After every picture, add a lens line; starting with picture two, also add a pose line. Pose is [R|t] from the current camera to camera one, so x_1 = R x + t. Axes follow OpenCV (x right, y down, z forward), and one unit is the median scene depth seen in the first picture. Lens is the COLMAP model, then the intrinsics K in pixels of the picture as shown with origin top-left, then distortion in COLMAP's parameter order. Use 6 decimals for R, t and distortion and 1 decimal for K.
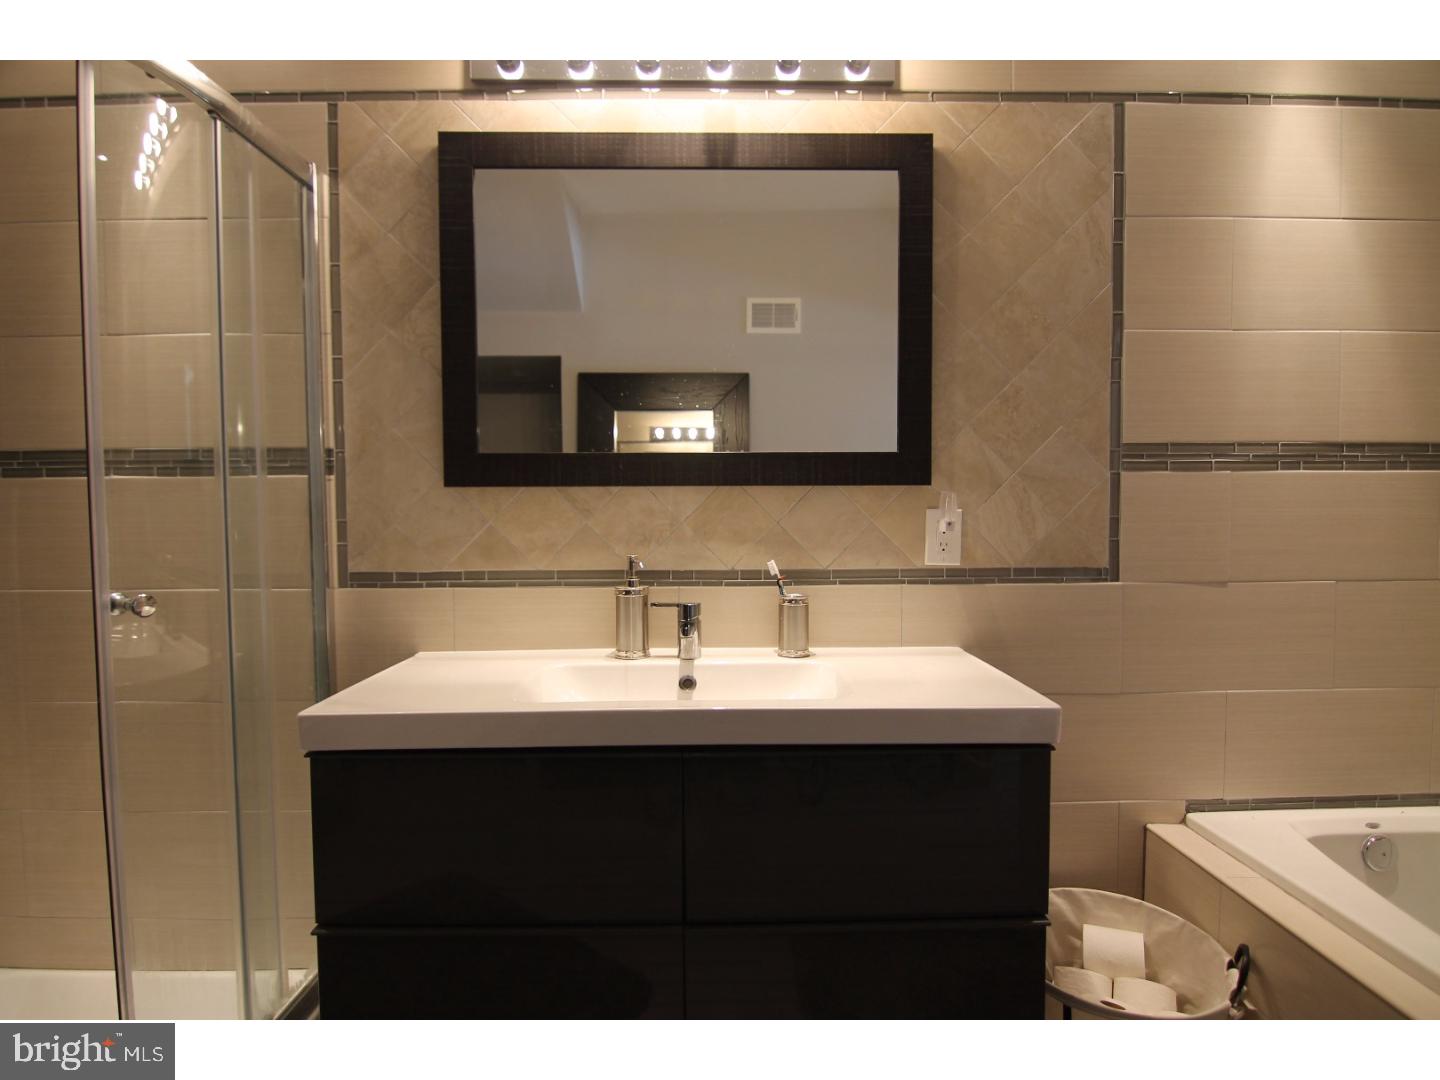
lens RADIAL K [[747.8, 0, 720.0], [0, 747.8, 540.0], [0, 0, 1]] dist [-0.022251, -0.001222]
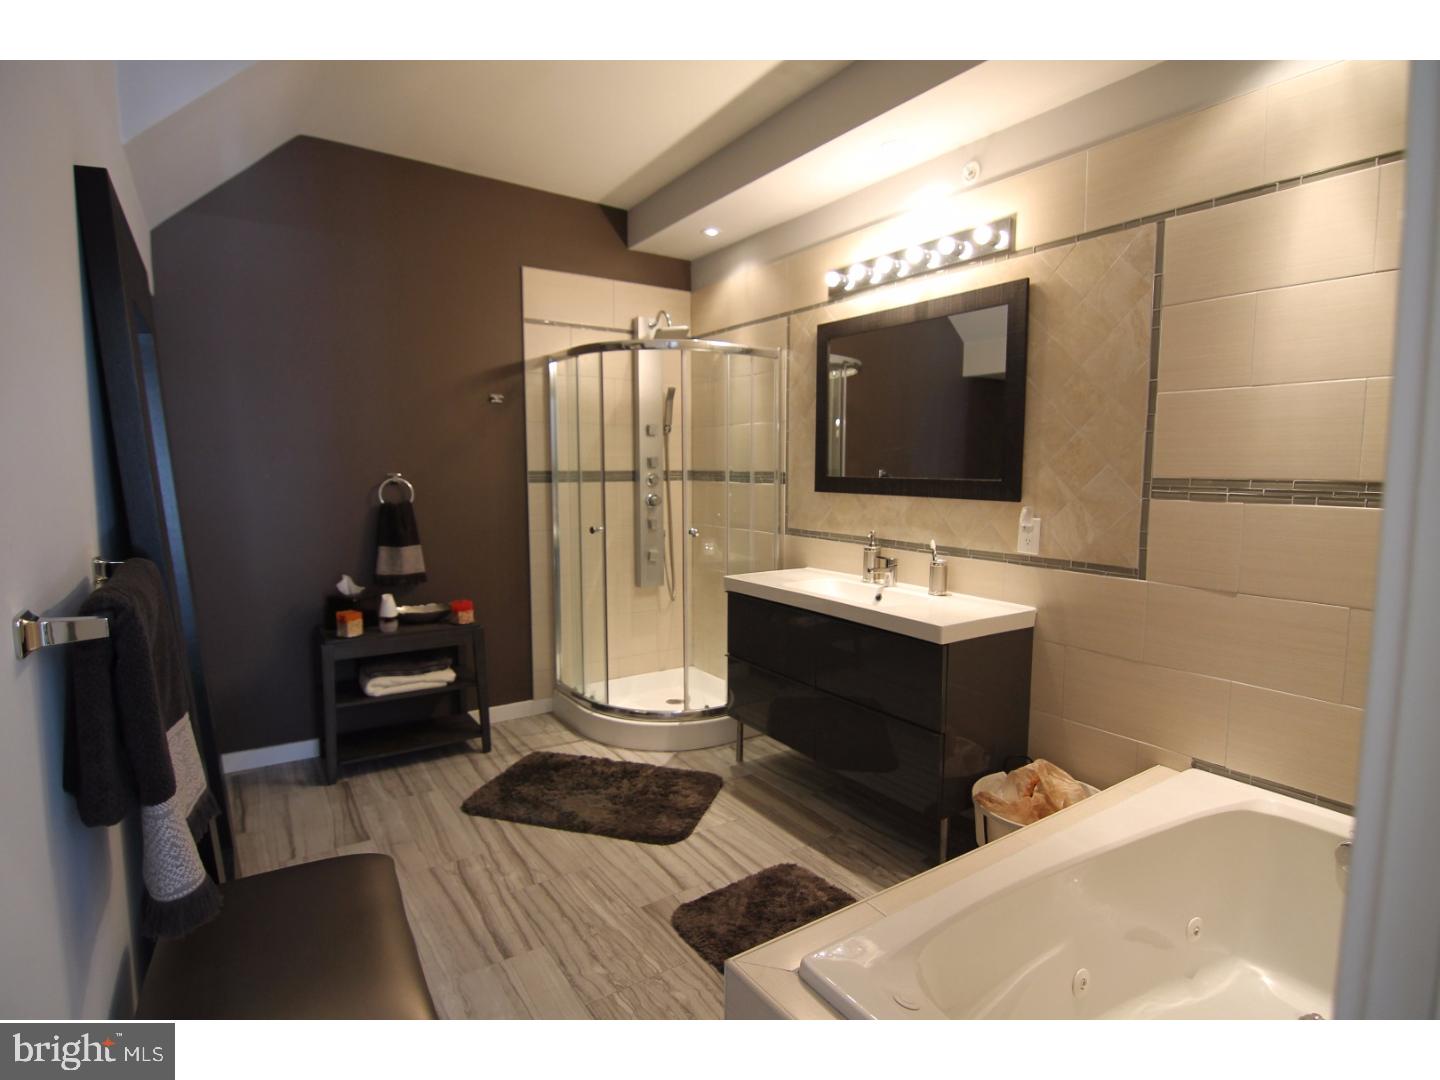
lens RADIAL K [[747.8, 0, 720.0], [0, 747.8, 540.0], [0, 0, 1]] dist [-0.022251, -0.001222]
pose [[0.541077, 0.093187, -0.835794, 1.265120], [-0.040405, 0.995575, 0.084845, -0.102049], [0.840002, -0.012138, 0.542448, -0.389585]]
